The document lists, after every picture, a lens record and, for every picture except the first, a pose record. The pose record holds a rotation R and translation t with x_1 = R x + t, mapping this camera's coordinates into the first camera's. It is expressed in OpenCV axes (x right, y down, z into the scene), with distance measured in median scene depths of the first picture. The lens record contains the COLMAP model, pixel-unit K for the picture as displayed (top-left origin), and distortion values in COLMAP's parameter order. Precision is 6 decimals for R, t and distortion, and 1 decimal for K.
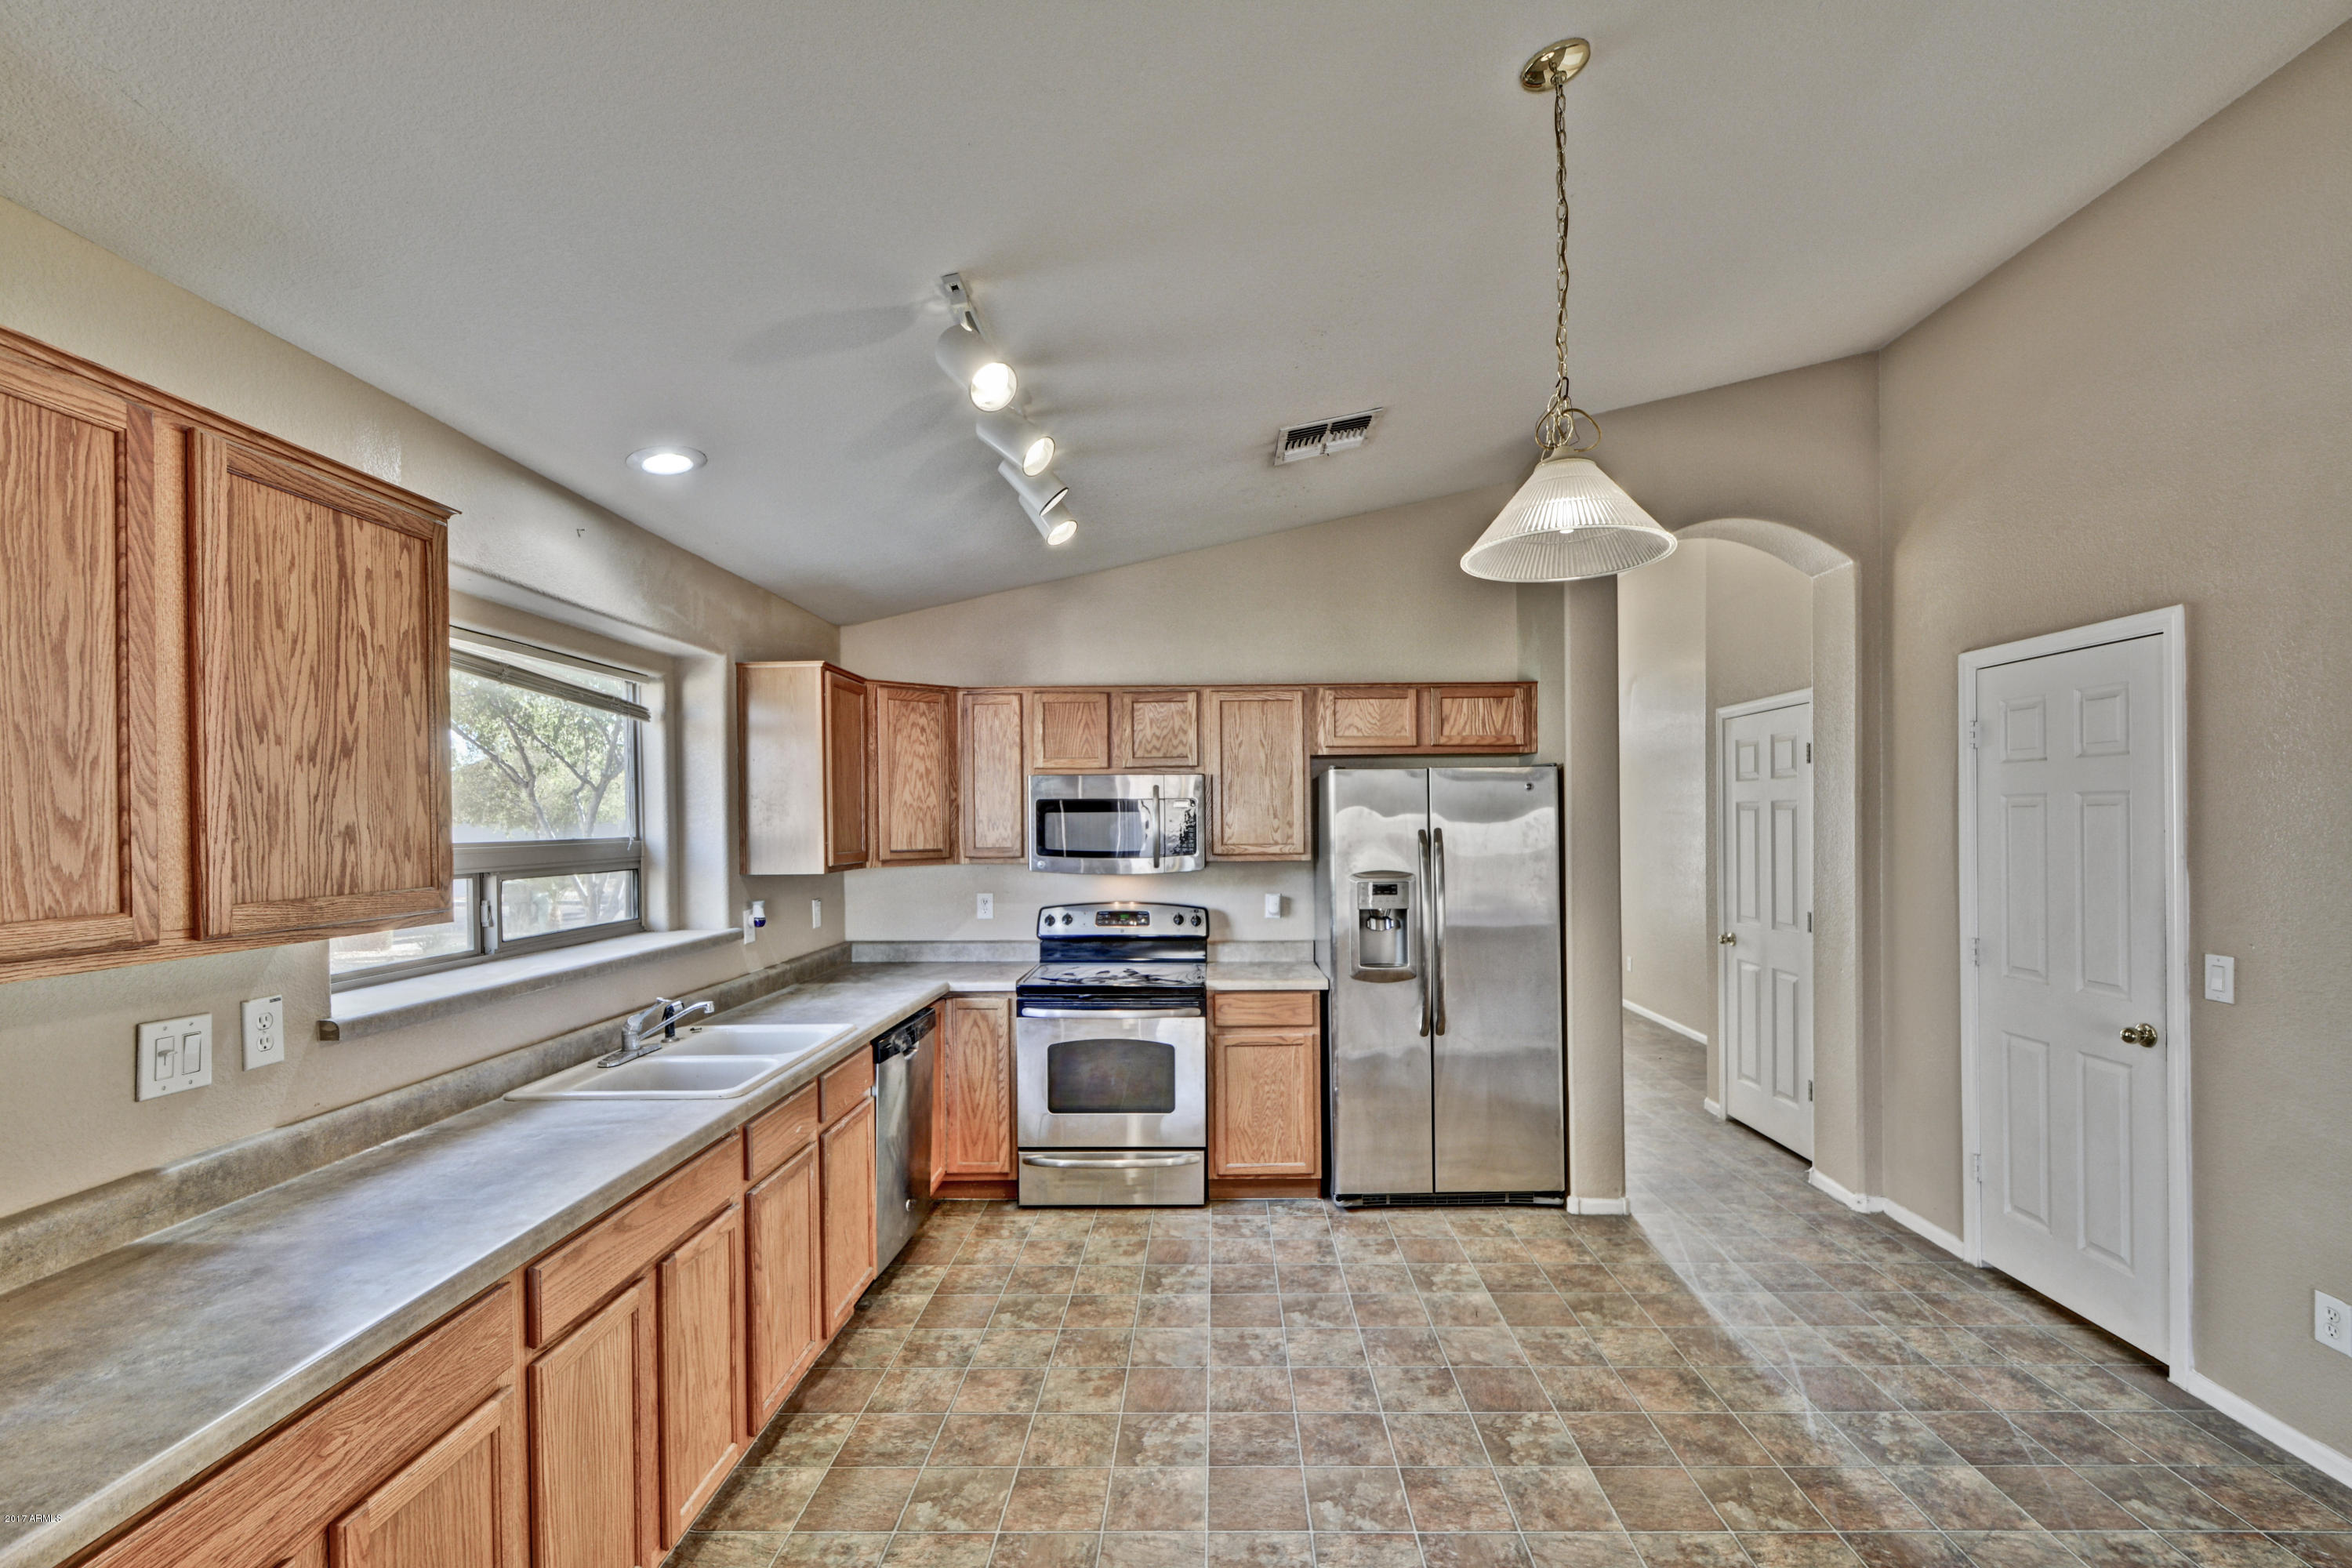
lens RADIAL K [[1044.6, 0, 1207.1], [0, 1044.6, 827.2], [0, 0, 1]] dist [0.002788, -0.000115]
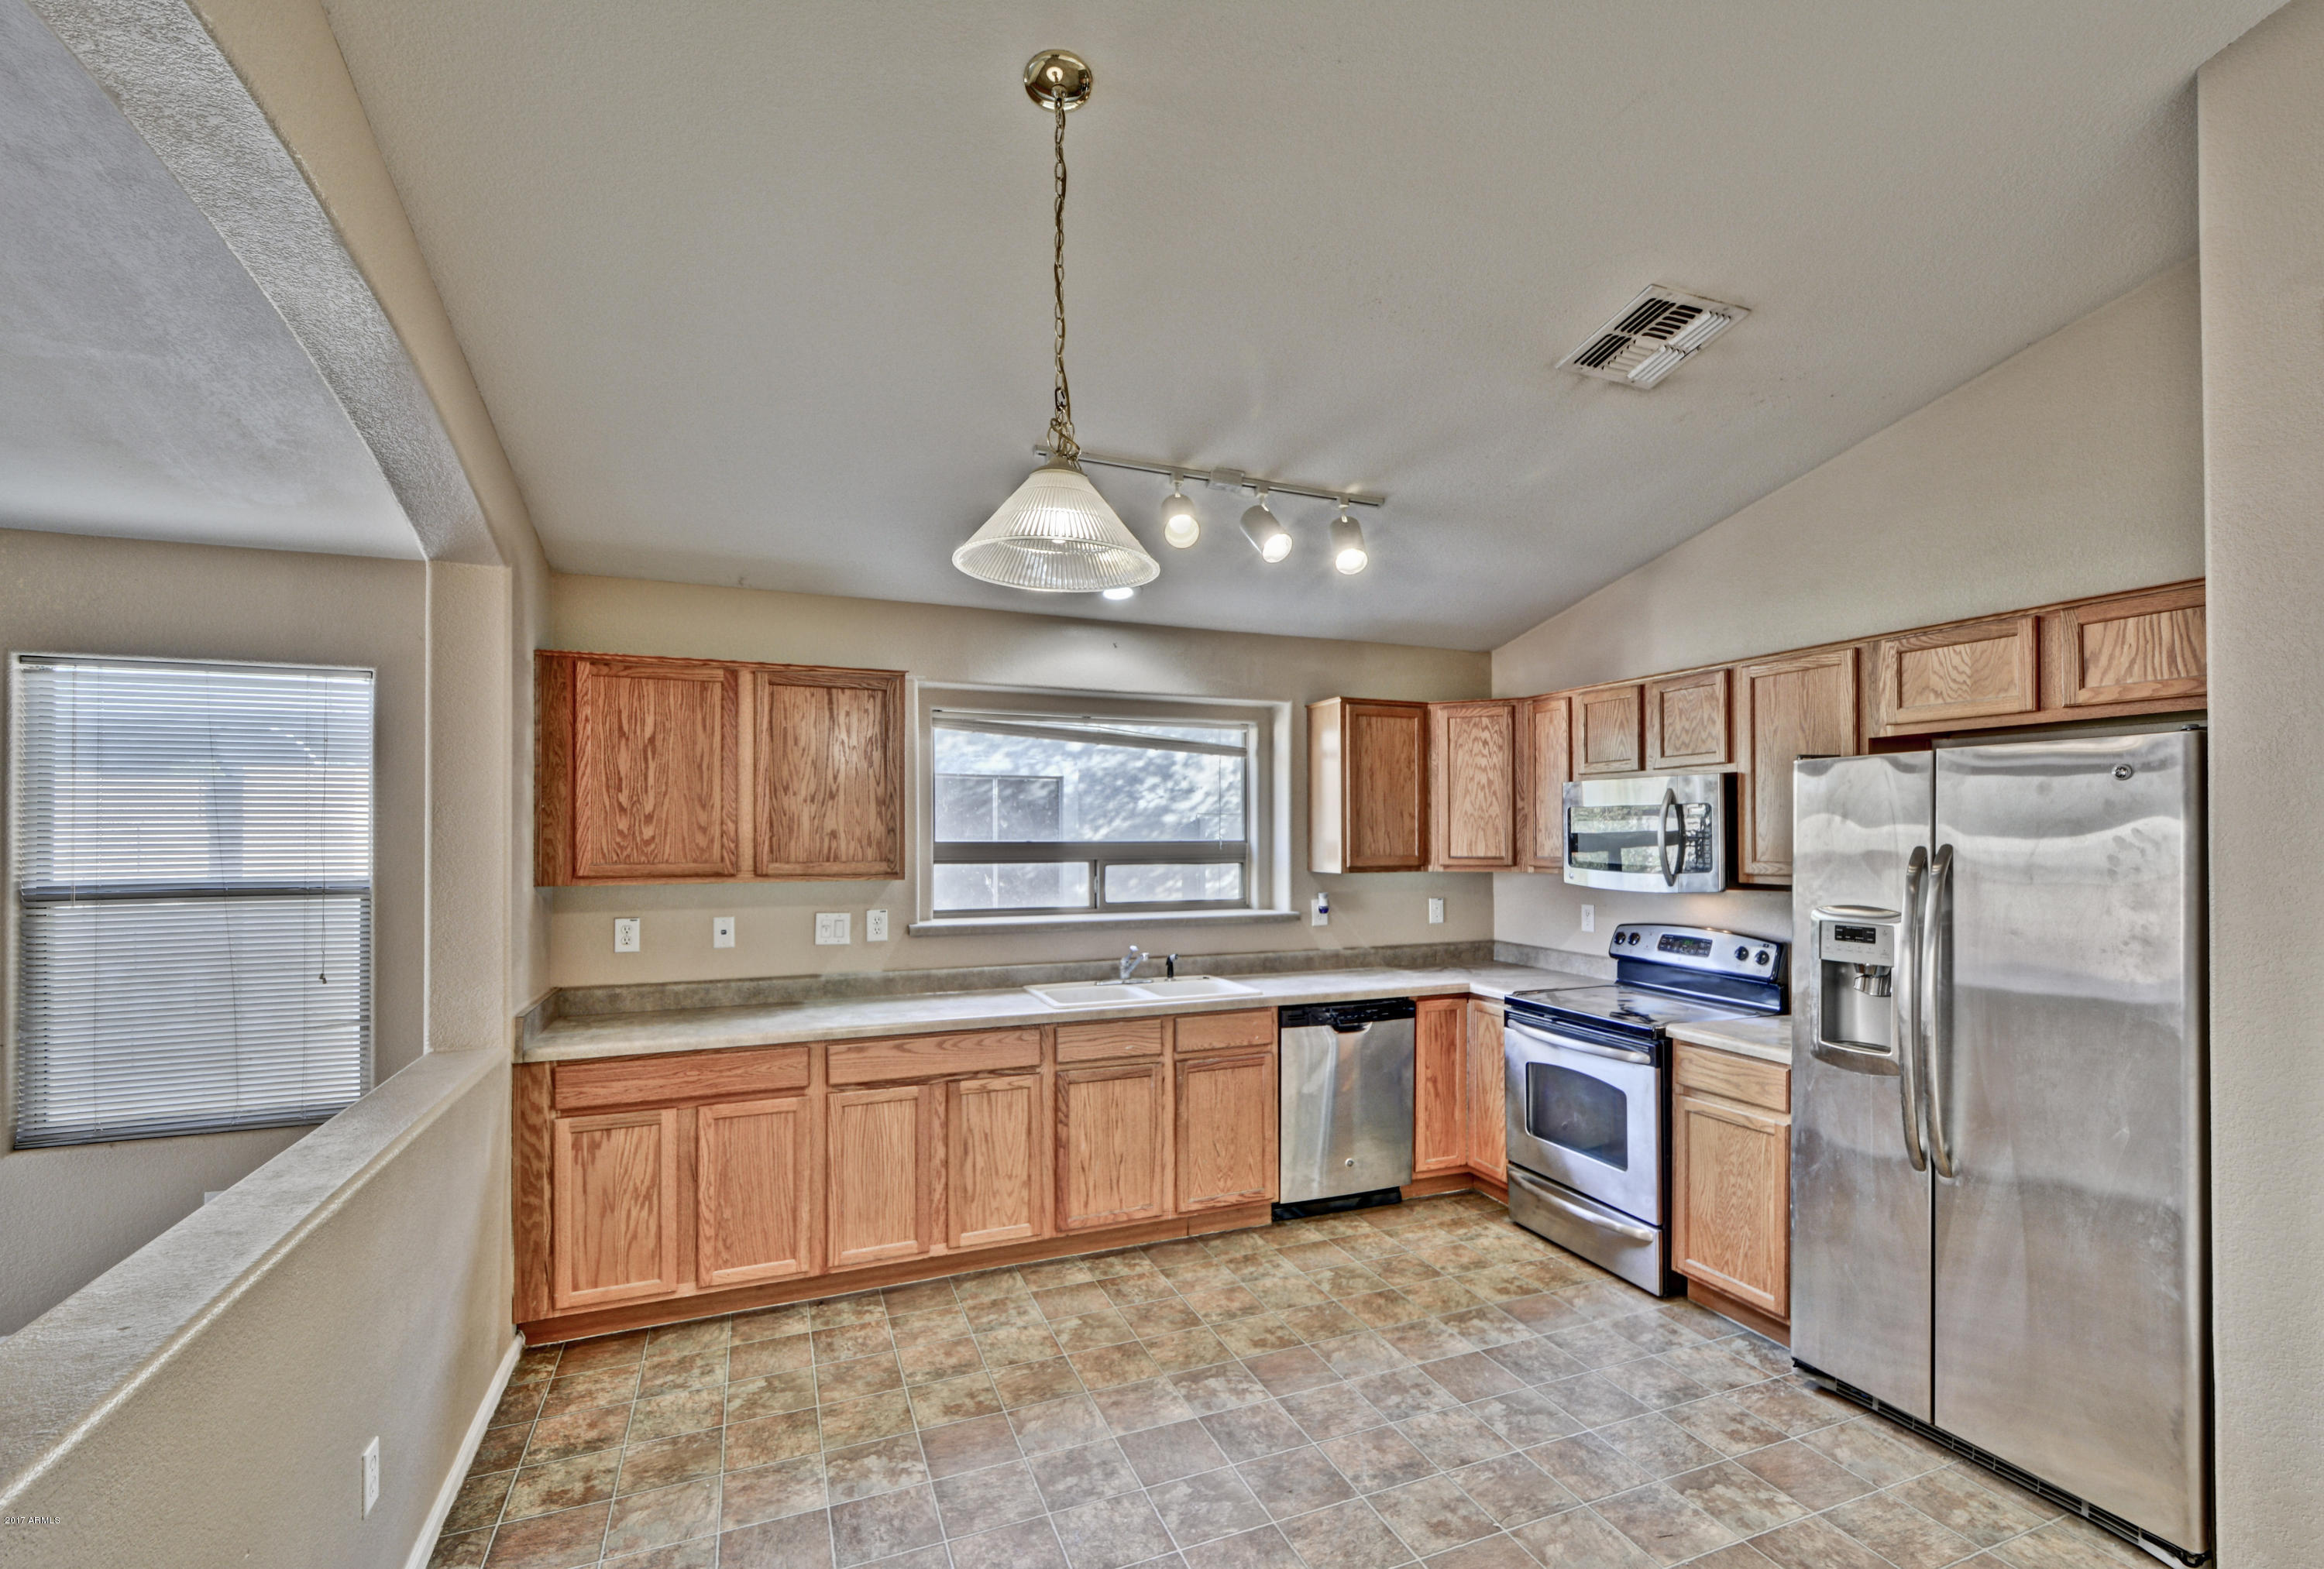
lens RADIAL K [[1041.0, 0, 1214.8], [0, 1041.0, 829.7], [0, 0, 1]] dist [0.010485, -0.000550]
pose [[0.405842, 0.004874, -0.913930, 0.640979], [-0.009084, 0.999958, 0.001299, -0.005354], [0.913898, 0.007775, 0.405869, 0.359723]]
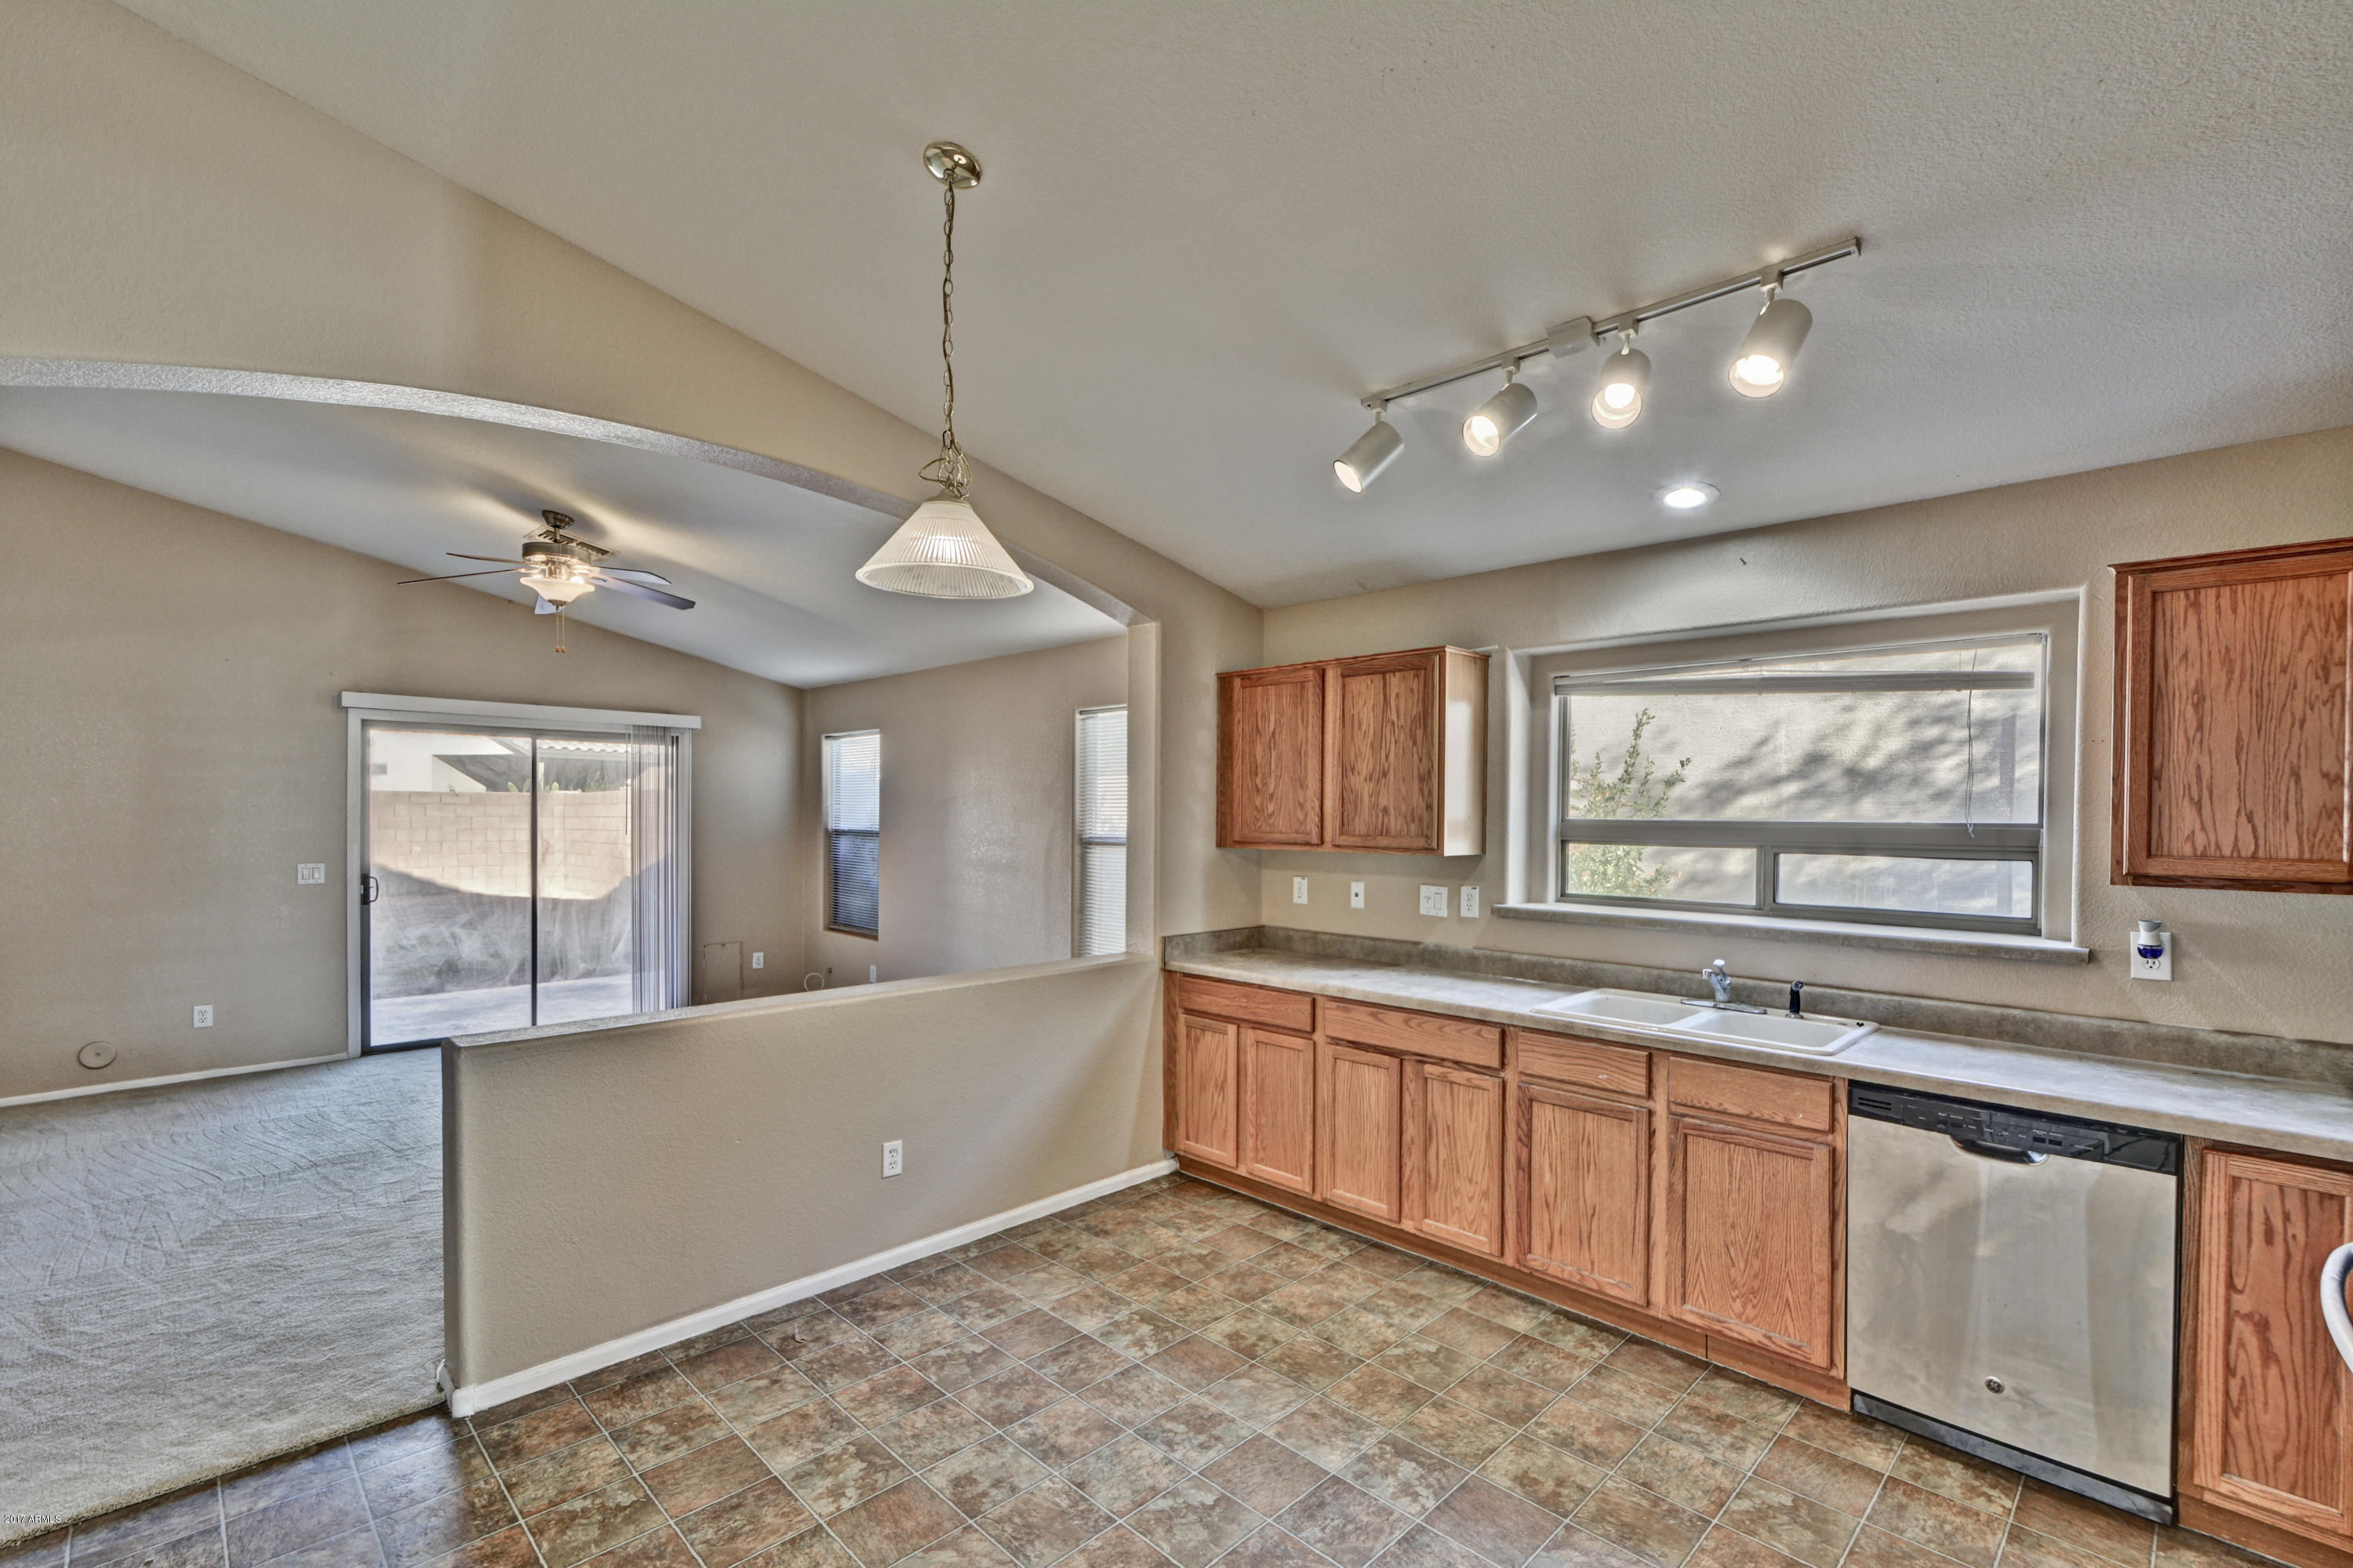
lens RADIAL K [[1045.0, 0, 1207.7], [0, 1045.0, 827.2], [0, 0, 1]] dist [0.002788, -0.000115]
pose [[-0.697884, 0.017606, -0.715994, 0.485239], [-0.003127, 0.999613, 0.027627, -0.007693], [0.716204, 0.021519, -0.697559, 1.002285]]
